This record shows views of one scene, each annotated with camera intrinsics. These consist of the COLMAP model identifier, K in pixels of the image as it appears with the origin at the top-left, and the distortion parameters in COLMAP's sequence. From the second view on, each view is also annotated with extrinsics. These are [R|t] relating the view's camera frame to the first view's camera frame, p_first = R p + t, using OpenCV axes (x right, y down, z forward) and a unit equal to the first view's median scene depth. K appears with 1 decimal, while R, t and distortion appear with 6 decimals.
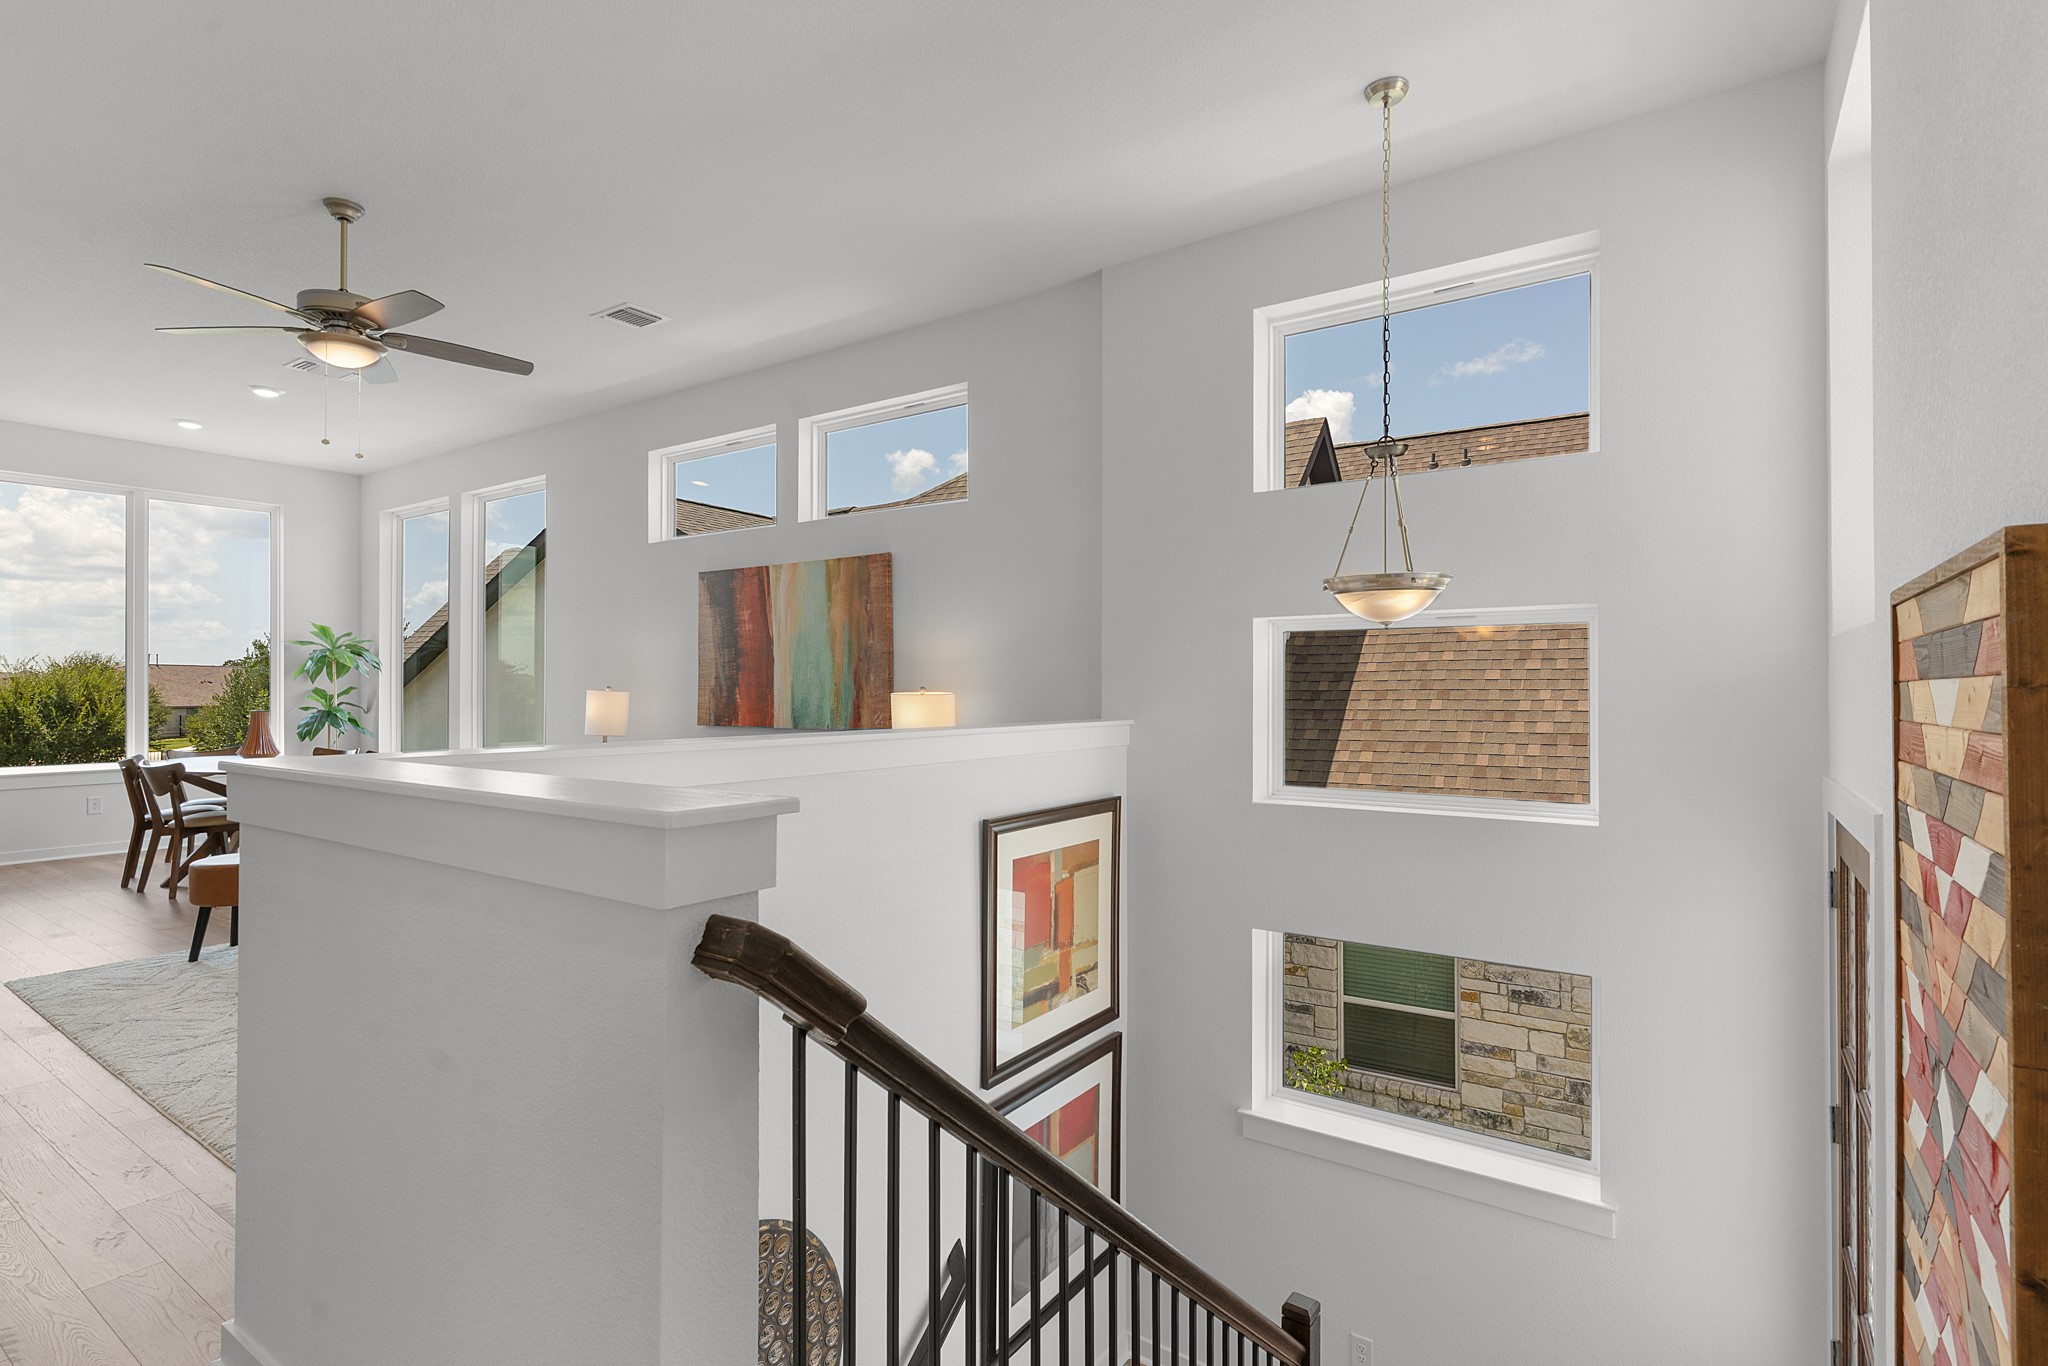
lens RADIAL K [[994.1, 0, 1015.3], [0, 994.1, 682.7], [0, 0, 1]] dist [-0.001816, -0.000143]
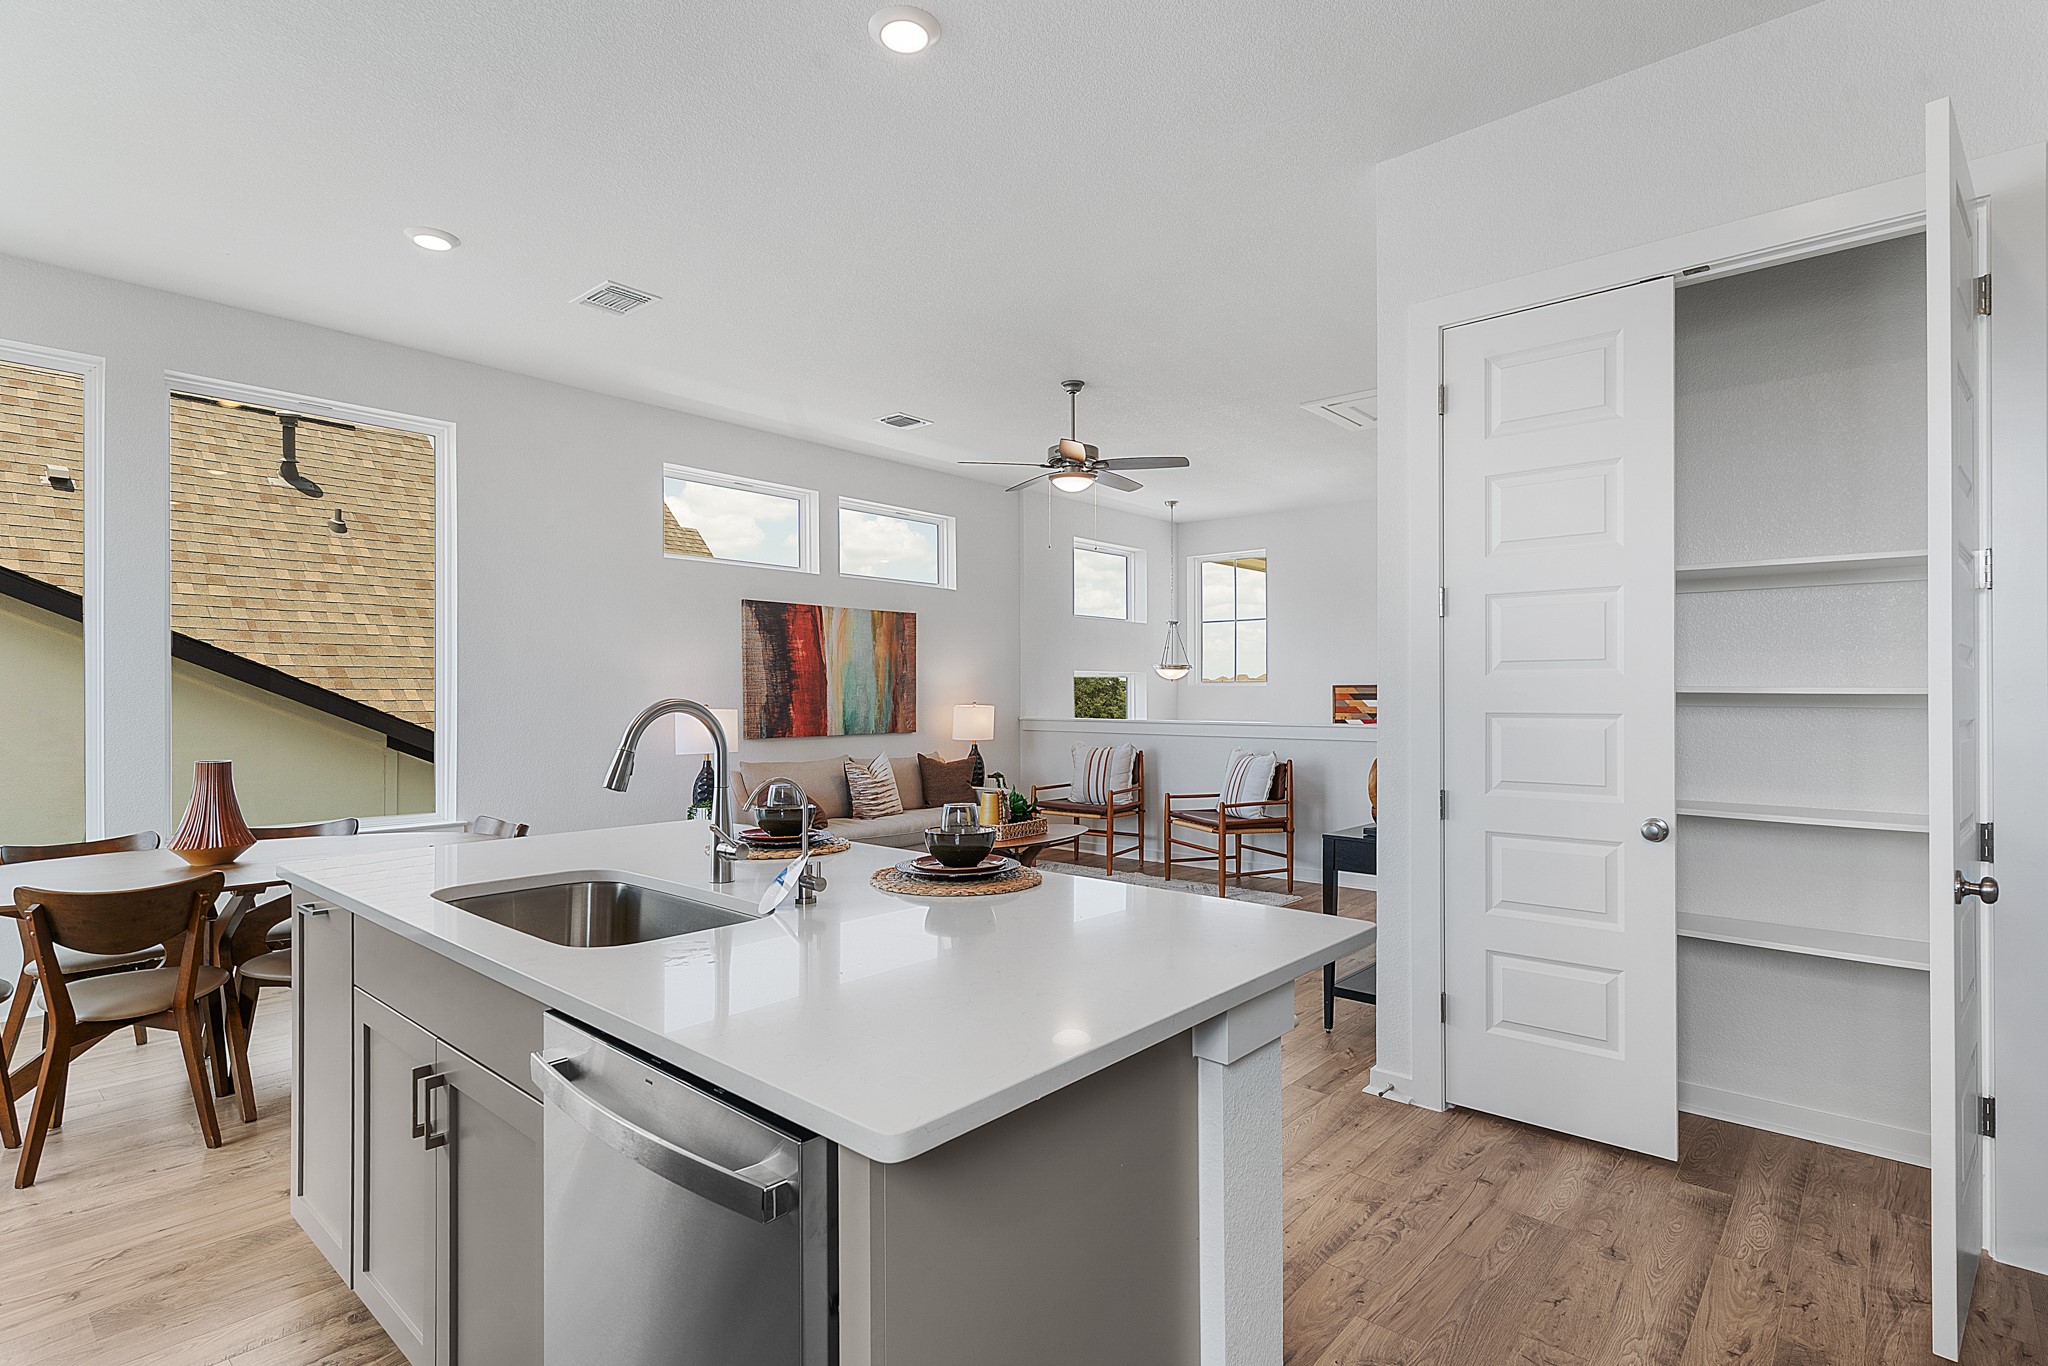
lens RADIAL K [[994.1, 0, 1015.3], [0, 994.1, 682.7], [0, 0, 1]] dist [-0.001816, -0.000143]
pose [[0.110082, 0.008196, 0.993889, -1.434739], [-0.005361, 0.999956, -0.007652, -0.013128], [-0.993908, -0.004486, 0.110121, 0.609203]]
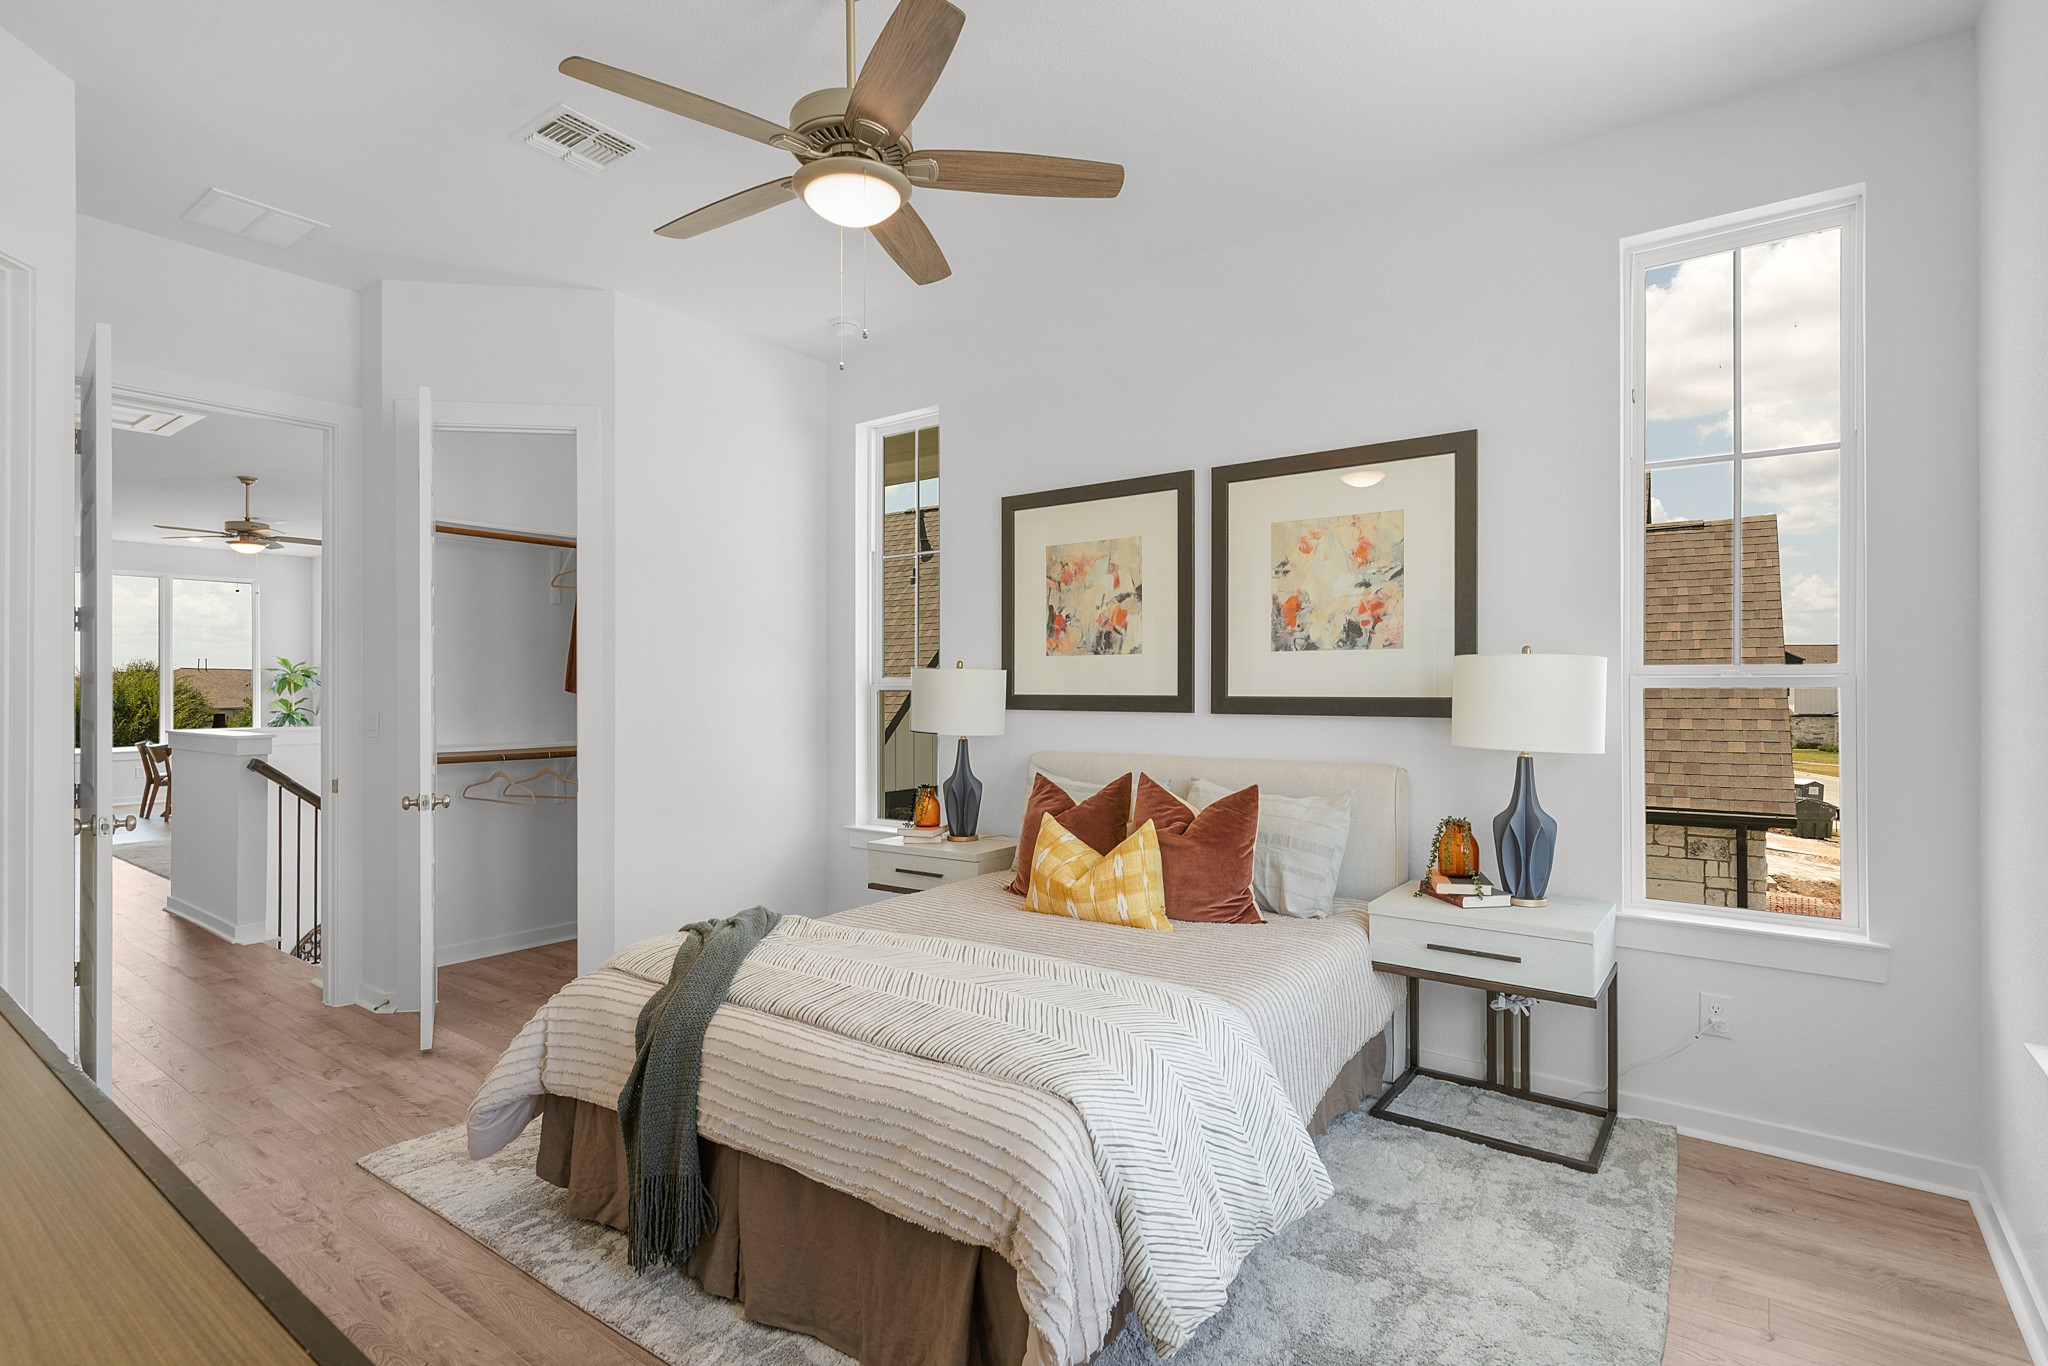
lens RADIAL K [[994.1, 0, 1015.3], [0, 994.1, 682.7], [0, 0, 1]] dist [-0.001816, -0.000143]
pose [[0.999495, -0.001848, -0.031732, 0.694726], [0.001851, 0.999998, 0.000069, -0.025277], [0.031732, -0.000128, 0.999496, -0.723727]]
